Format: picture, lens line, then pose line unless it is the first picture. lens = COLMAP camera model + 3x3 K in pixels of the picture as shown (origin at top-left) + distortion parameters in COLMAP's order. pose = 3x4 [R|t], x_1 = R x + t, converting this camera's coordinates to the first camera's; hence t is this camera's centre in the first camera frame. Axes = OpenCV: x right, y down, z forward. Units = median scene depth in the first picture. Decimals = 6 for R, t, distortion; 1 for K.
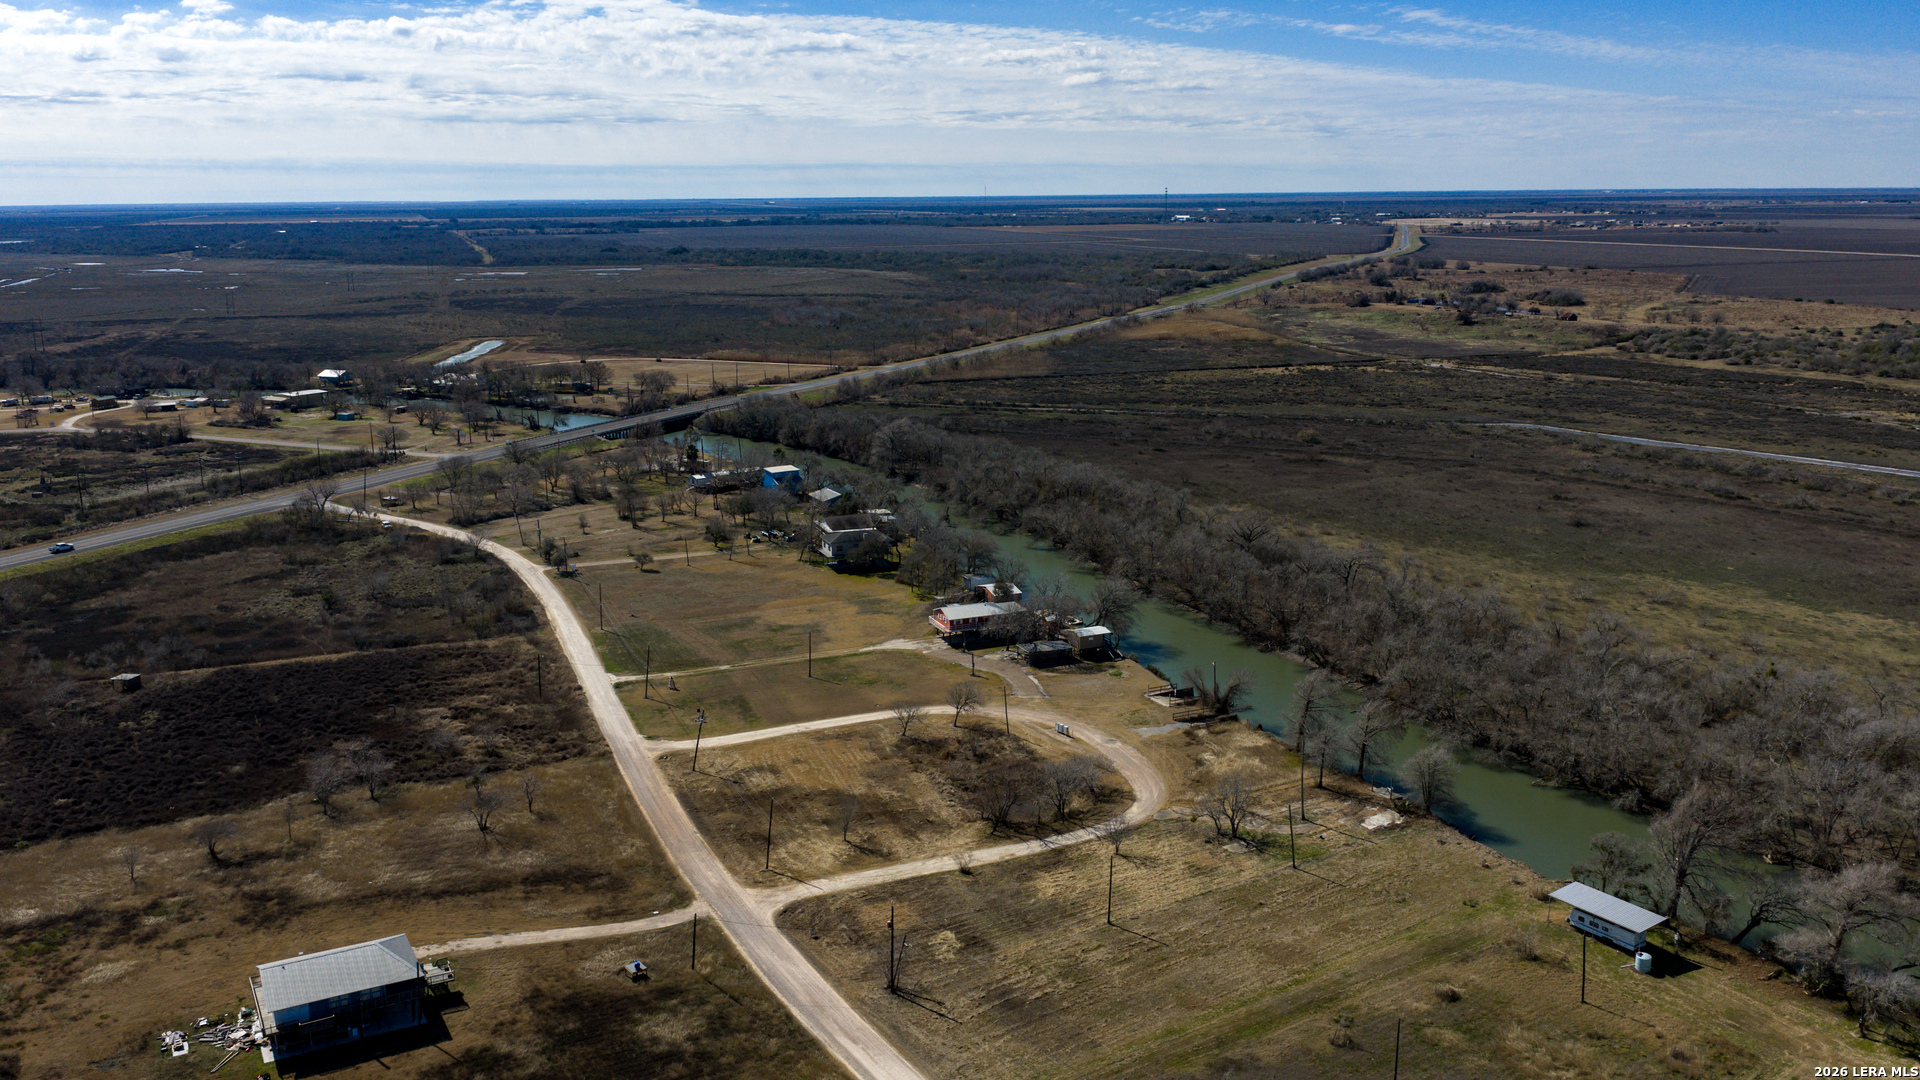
lens RADIAL K [[1574.7, 0, 966.8], [0, 1574.7, 541.1], [0, 0, 1]] dist [0.031010, -0.057567]
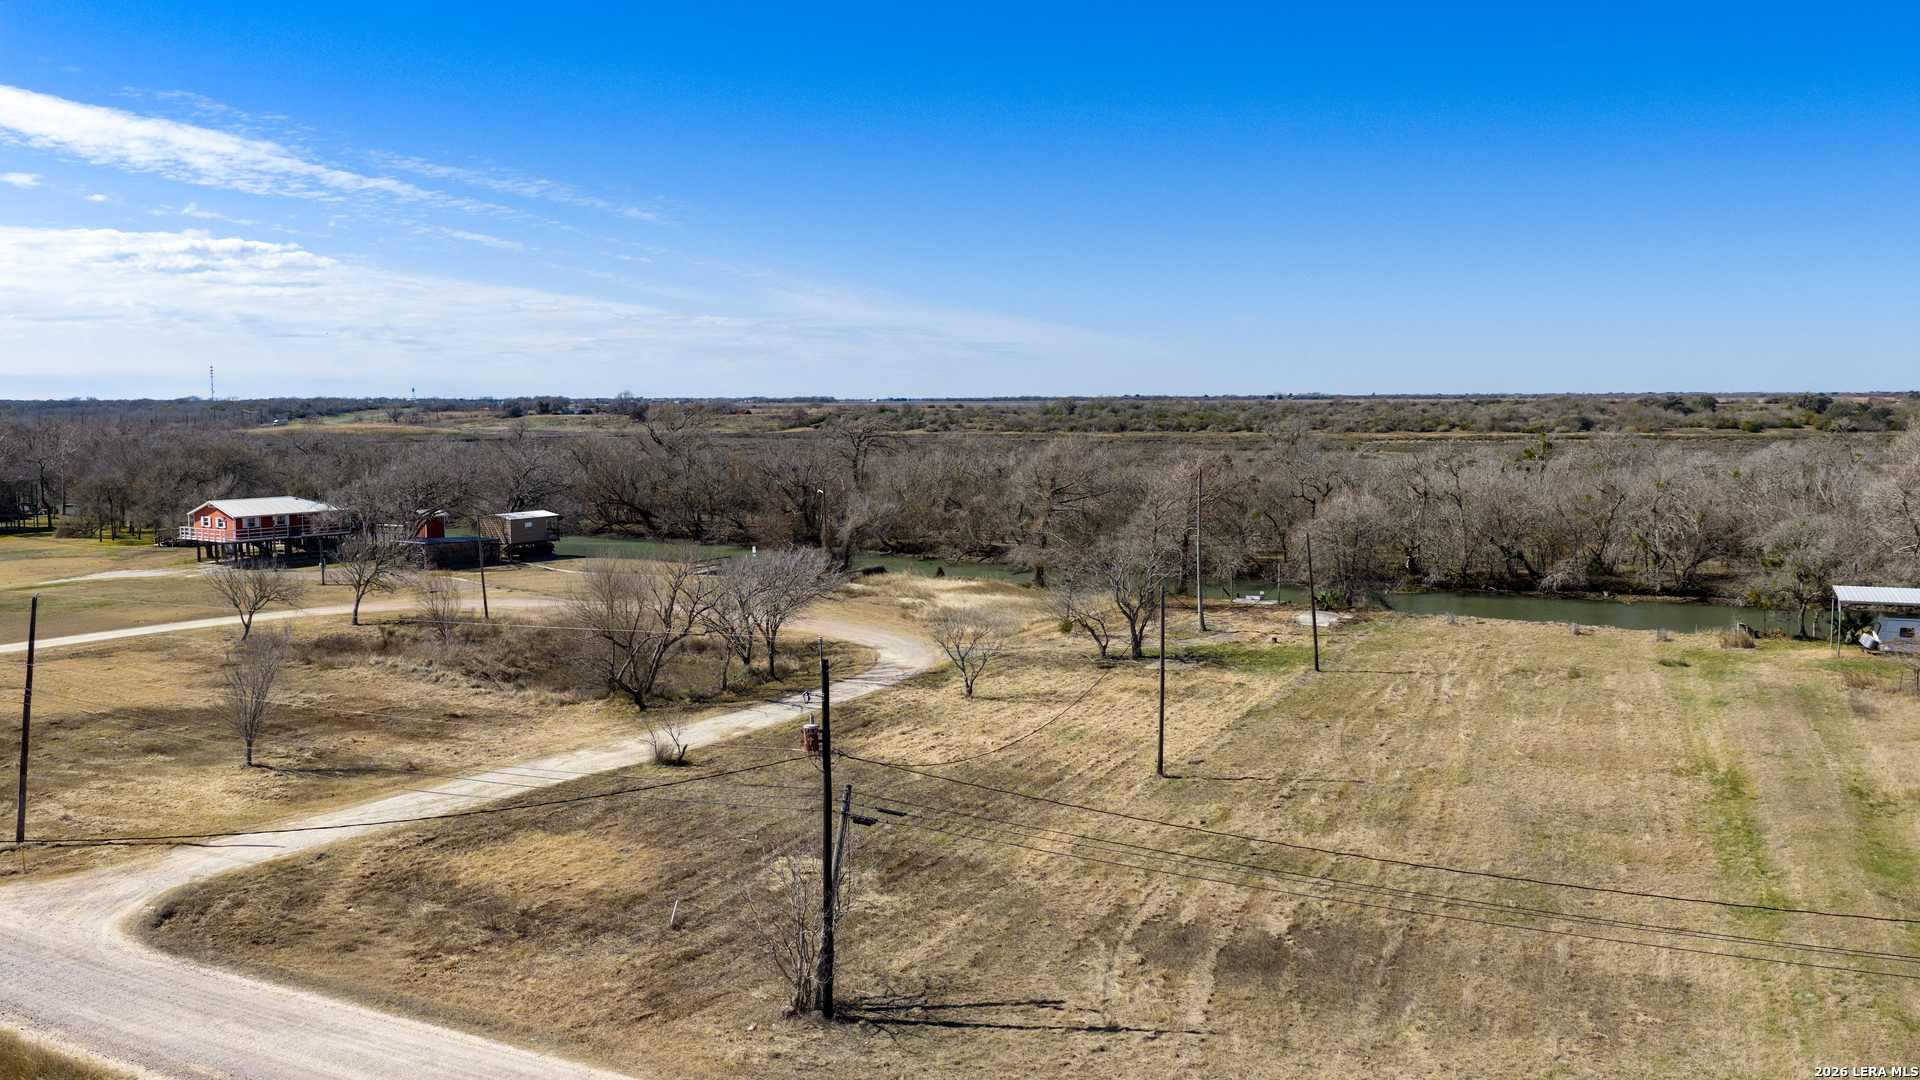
lens RADIAL K [[1574.7, 0, 966.8], [0, 1574.7, 541.1], [0, 0, 1]] dist [0.031010, -0.057567]
pose [[0.837064, -0.042409, 0.545459, -0.126154], [0.114371, 0.988527, -0.098656, 0.185256], [-0.535017, 0.144966, 0.832311, 0.598928]]
